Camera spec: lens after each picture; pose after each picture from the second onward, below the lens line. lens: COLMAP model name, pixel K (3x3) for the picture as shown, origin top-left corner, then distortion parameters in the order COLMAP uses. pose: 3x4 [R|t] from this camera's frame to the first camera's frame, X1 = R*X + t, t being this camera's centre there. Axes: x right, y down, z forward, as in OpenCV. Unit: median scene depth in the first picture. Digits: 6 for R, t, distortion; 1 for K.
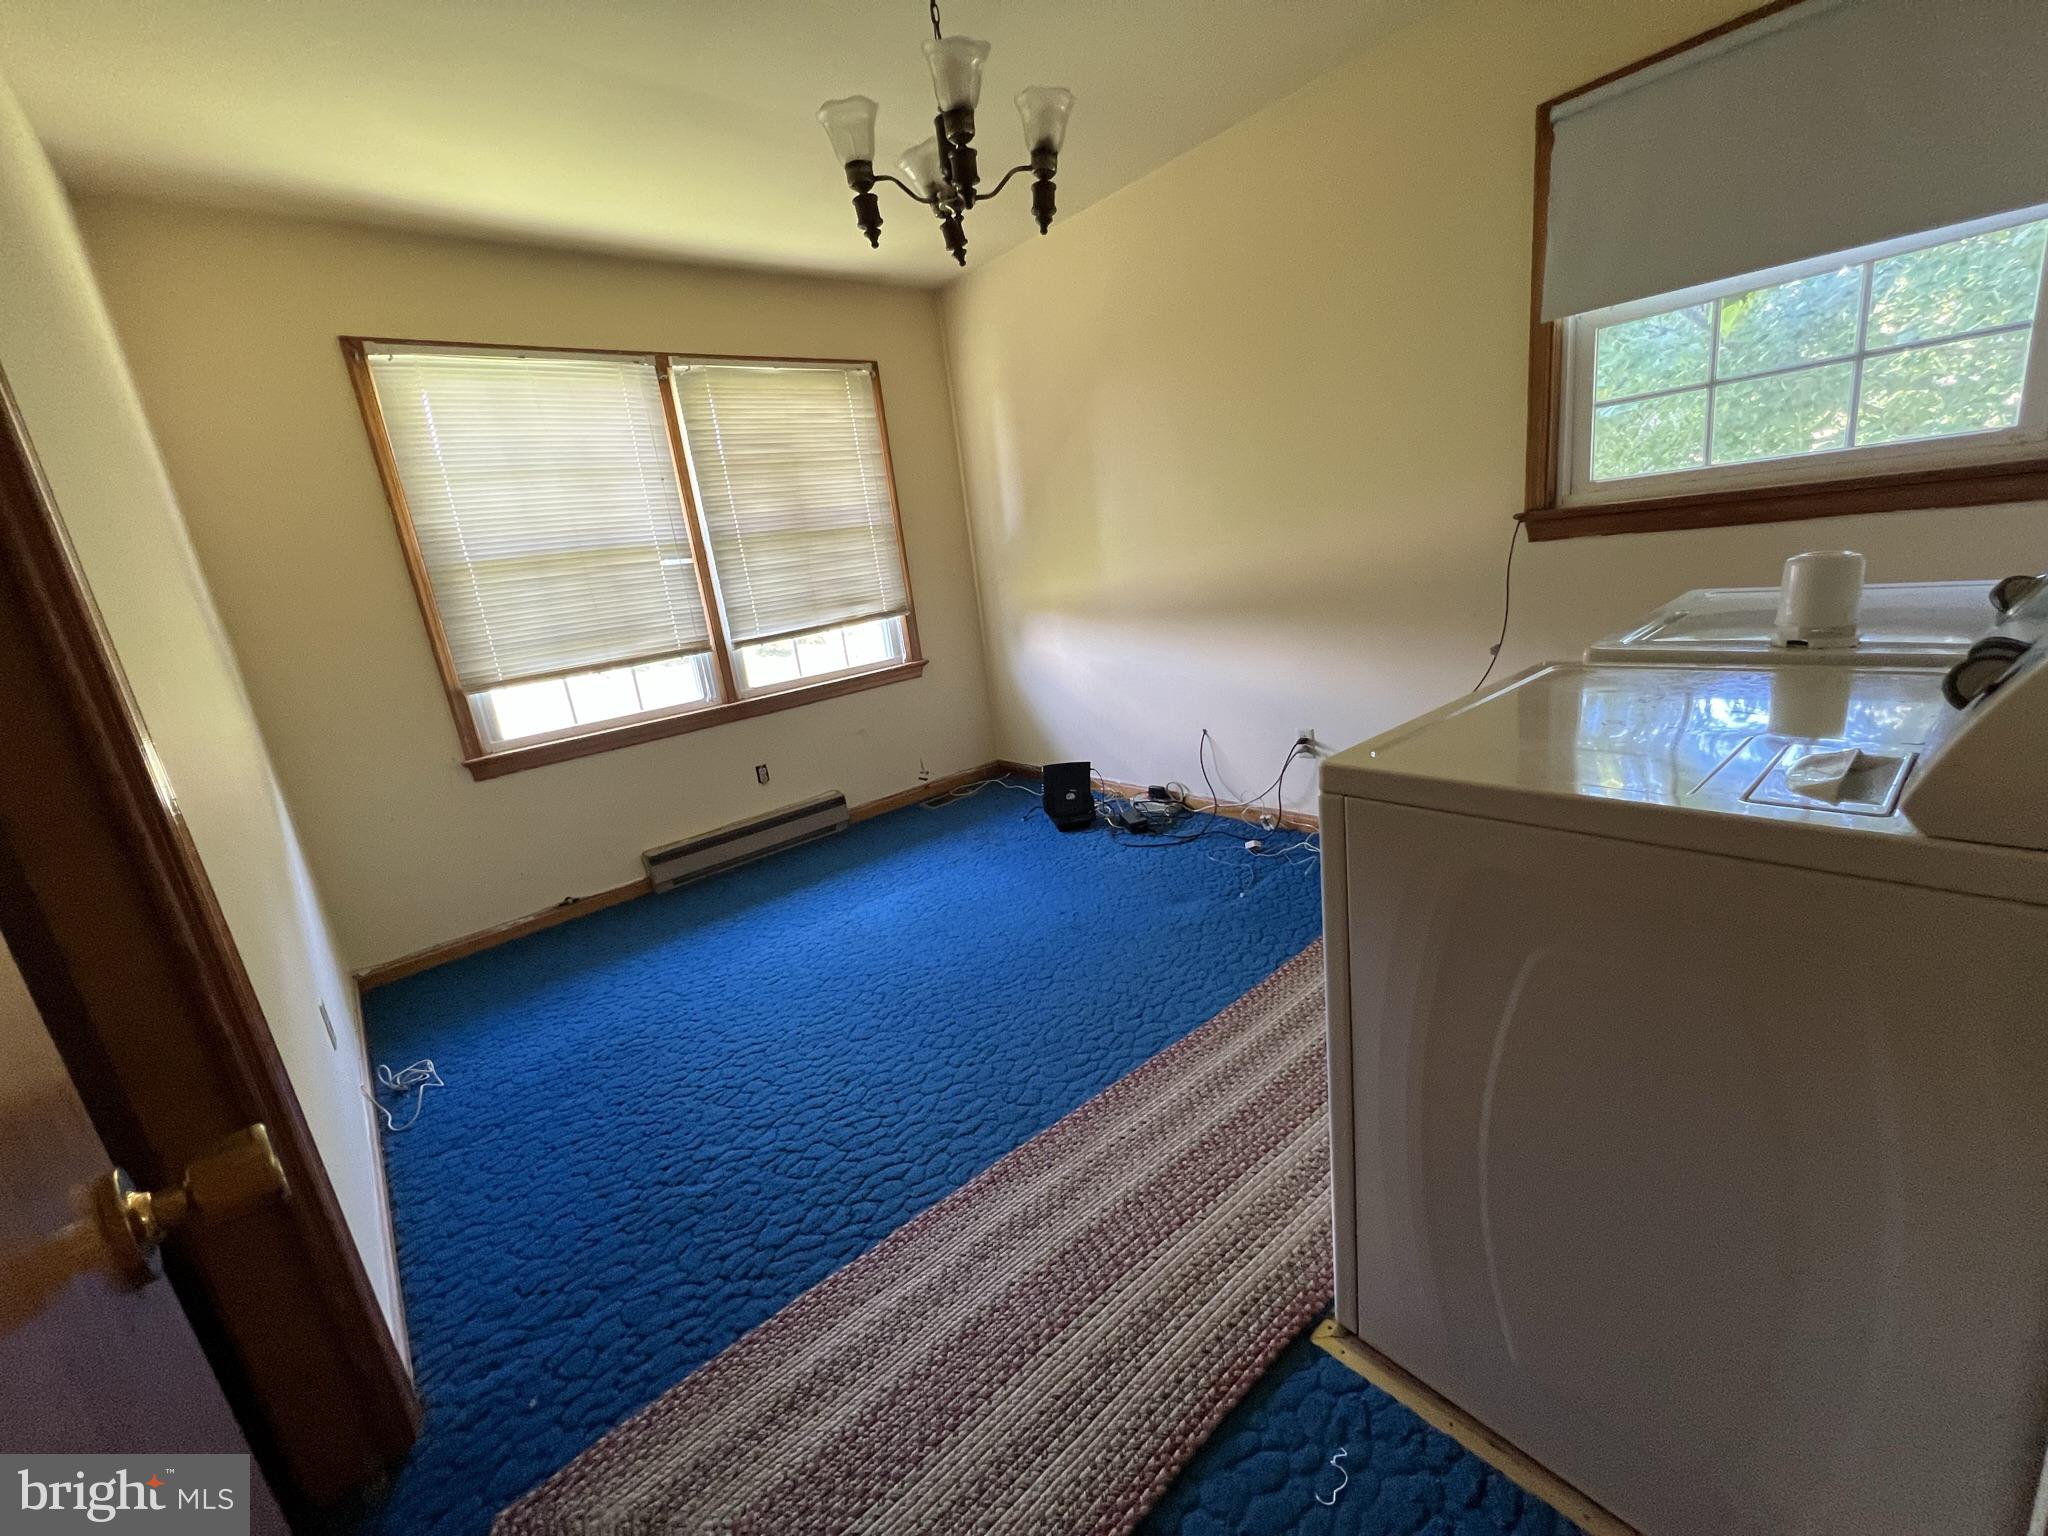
lens RADIAL K [[819.3, 0, 1018.1], [0, 819.3, 762.5], [0, 0, 1]] dist [-0.000457, -0.000102]
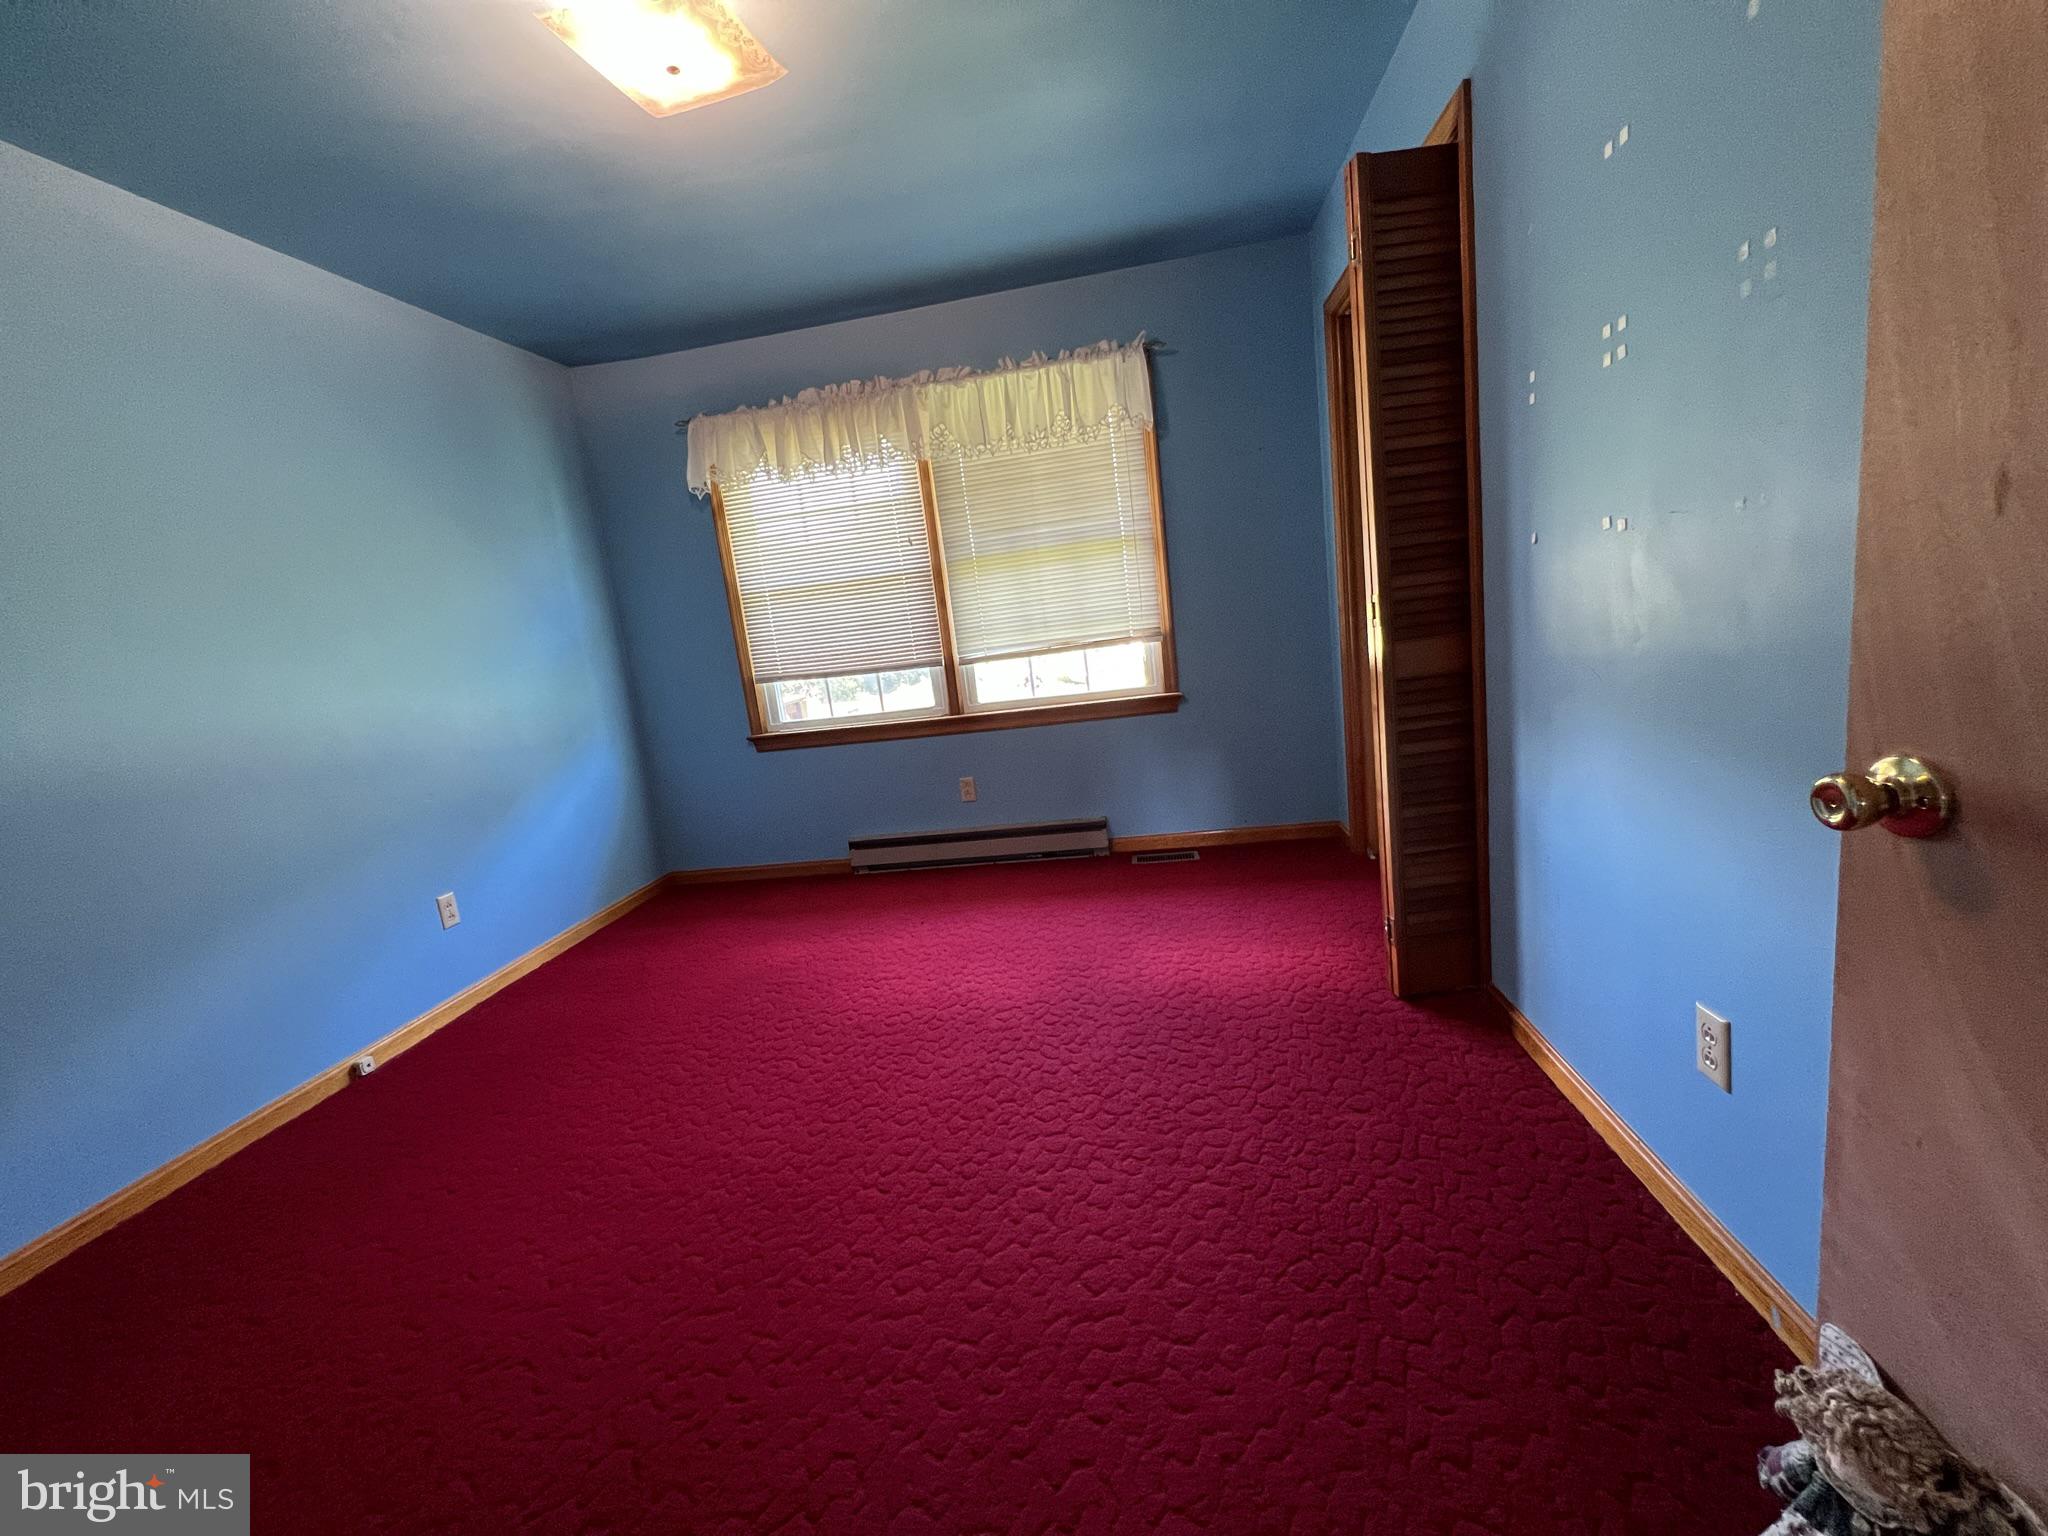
lens RADIAL K [[819.3, 0, 1018.1], [0, 819.3, 762.5], [0, 0, 1]] dist [-0.000457, -0.000102]
pose [[0.710736, 0.187257, -0.678078, 0.438091], [-0.156556, 0.981851, 0.107050, -0.141298], [0.685817, 0.030073, 0.727153, 0.299286]]
